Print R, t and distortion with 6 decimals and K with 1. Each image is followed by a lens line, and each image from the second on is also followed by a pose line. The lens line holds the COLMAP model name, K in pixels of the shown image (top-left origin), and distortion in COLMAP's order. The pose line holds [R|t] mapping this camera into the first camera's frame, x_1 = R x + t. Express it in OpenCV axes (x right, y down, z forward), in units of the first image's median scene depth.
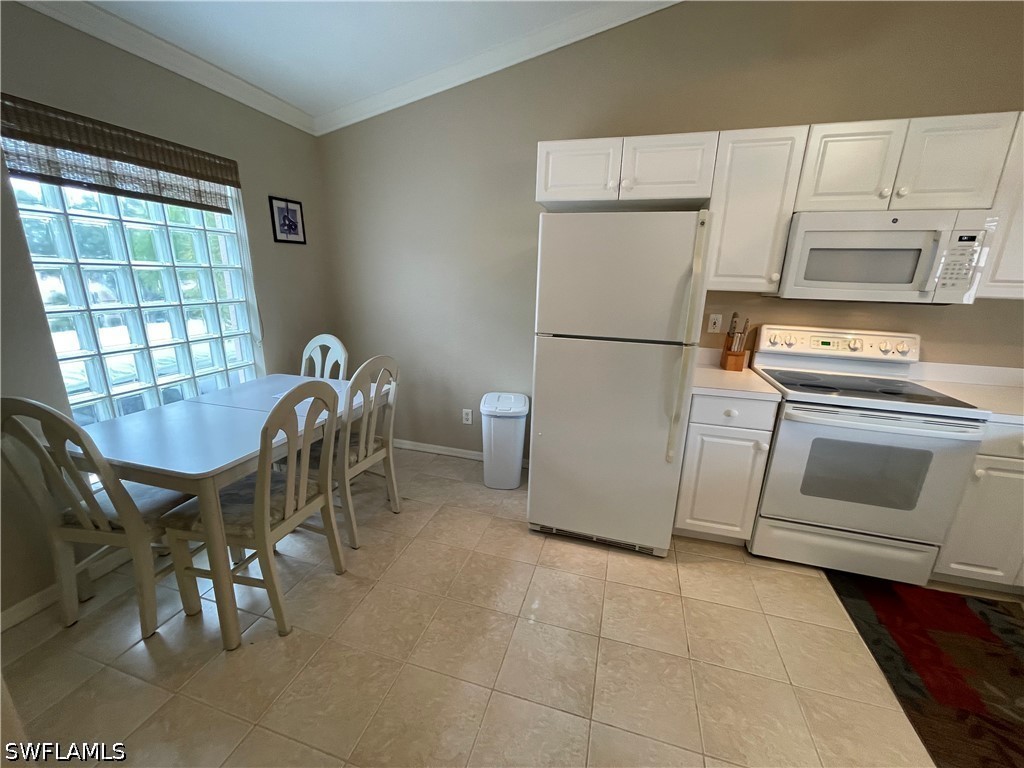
lens RADIAL K [[412.1, 0, 508.8], [0, 412.1, 386.6], [0, 0, 1]] dist [-0.001567, -0.000198]
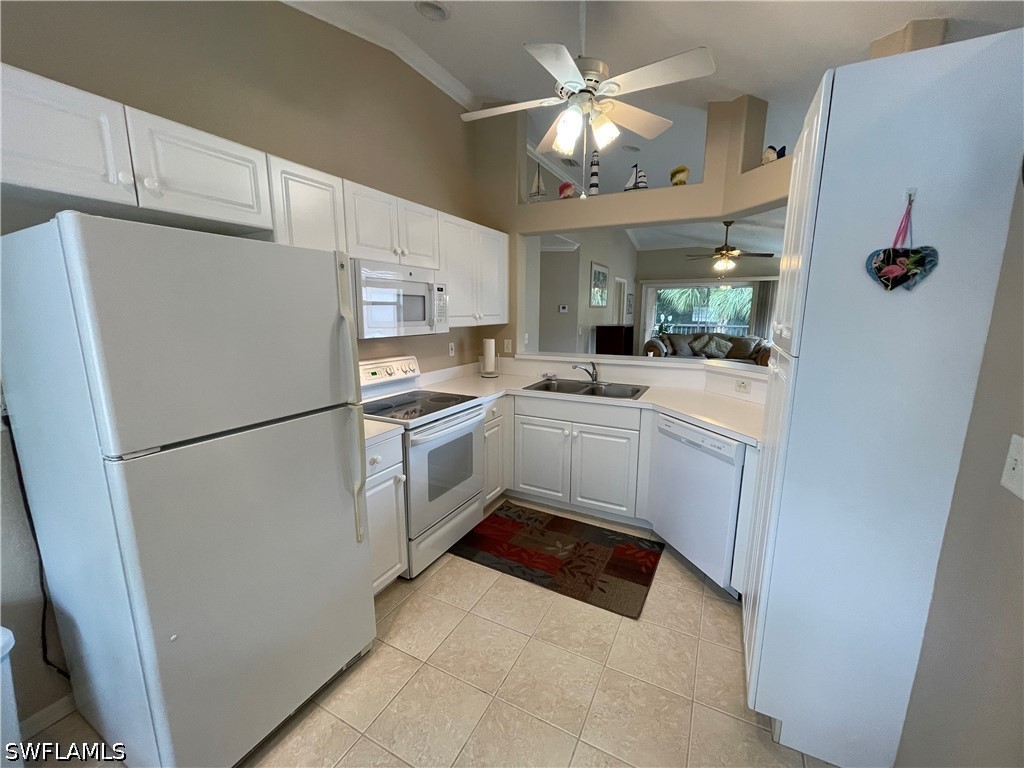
lens RADIAL K [[412.1, 0, 508.8], [0, 412.1, 386.6], [0, 0, 1]] dist [-0.001567, -0.000198]
pose [[0.201593, -0.200634, 0.958700, -0.303226], [0.260574, 0.954509, 0.144964, -0.167180], [-0.944173, 0.220588, 0.244702, 0.454716]]
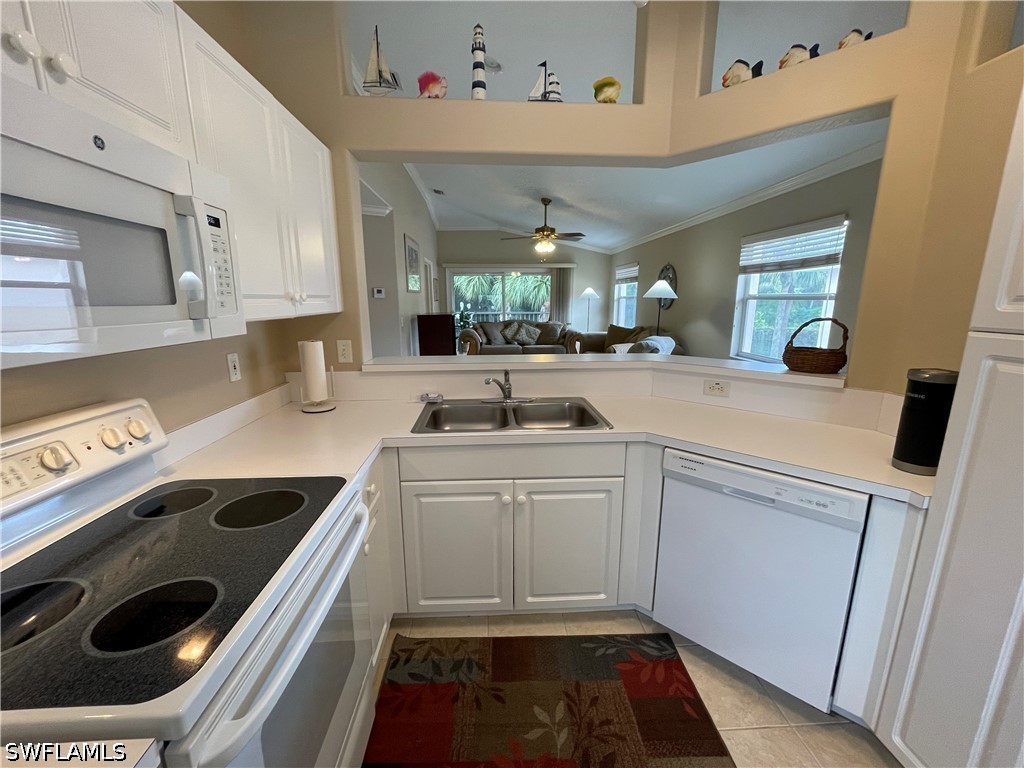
lens RADIAL K [[412.1, 0, 508.8], [0, 412.1, 386.6], [0, 0, 1]] dist [-0.001567, -0.000198]
pose [[-0.328654, -0.216300, 0.919348, 0.405818], [0.243892, 0.920967, 0.303869, -0.213560], [-0.912416, 0.324090, -0.249926, 0.797743]]
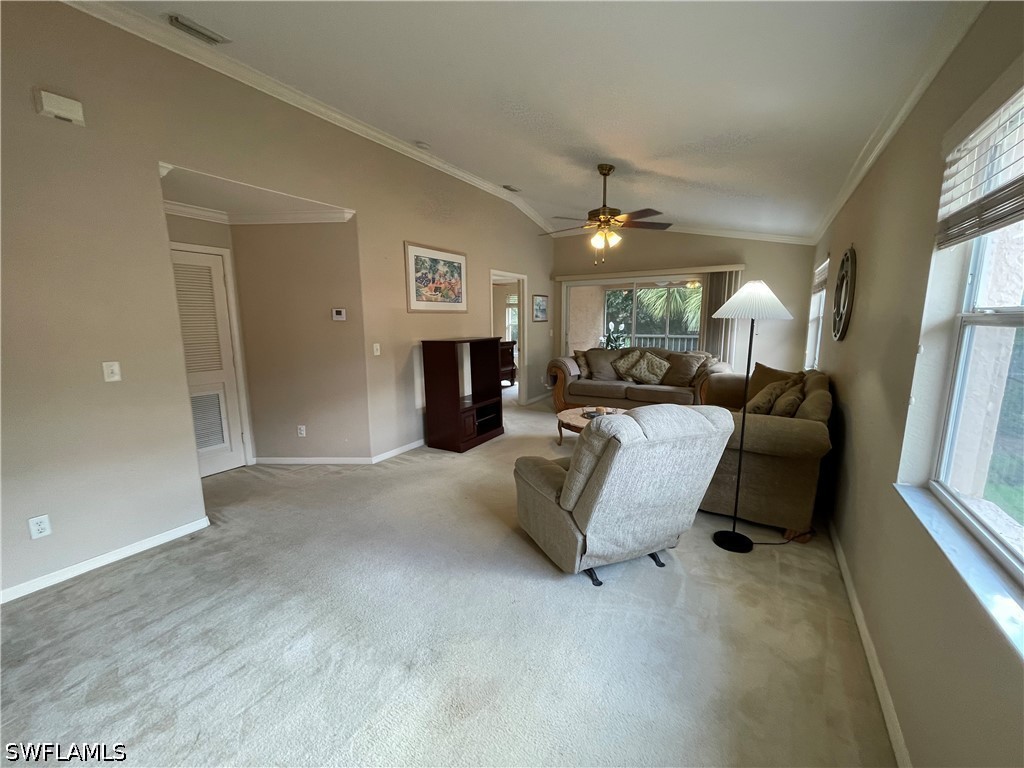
lens RADIAL K [[412.1, 0, 508.8], [0, 412.1, 386.6], [0, 0, 1]] dist [-0.001567, -0.000198]
pose [[0.262275, -0.179604, 0.948132, 1.271646], [0.266805, 0.957723, 0.107616, 0.180656], [-0.927377, 0.224741, 0.299106, -0.614997]]
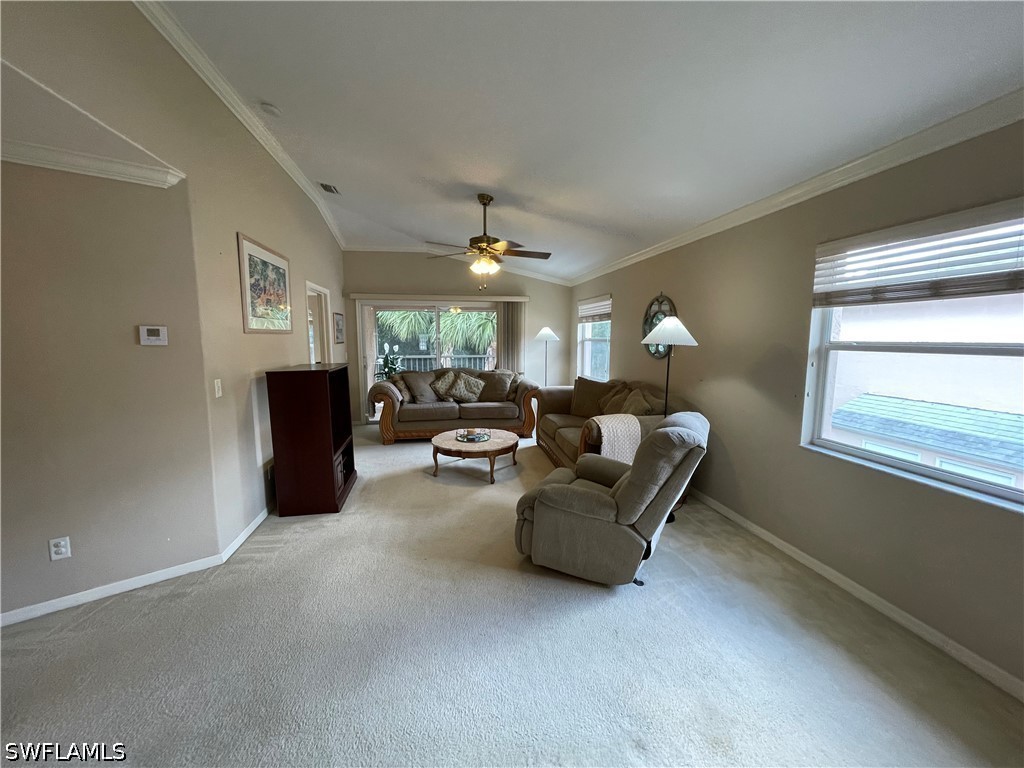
lens RADIAL K [[412.1, 0, 508.8], [0, 412.1, 386.6], [0, 0, 1]] dist [-0.001567, -0.000198]
pose [[-0.440391, -0.129023, 0.888487, 1.459137], [0.225425, 0.942027, 0.248533, -0.090143], [-0.869045, 0.309739, -0.385775, 0.298771]]
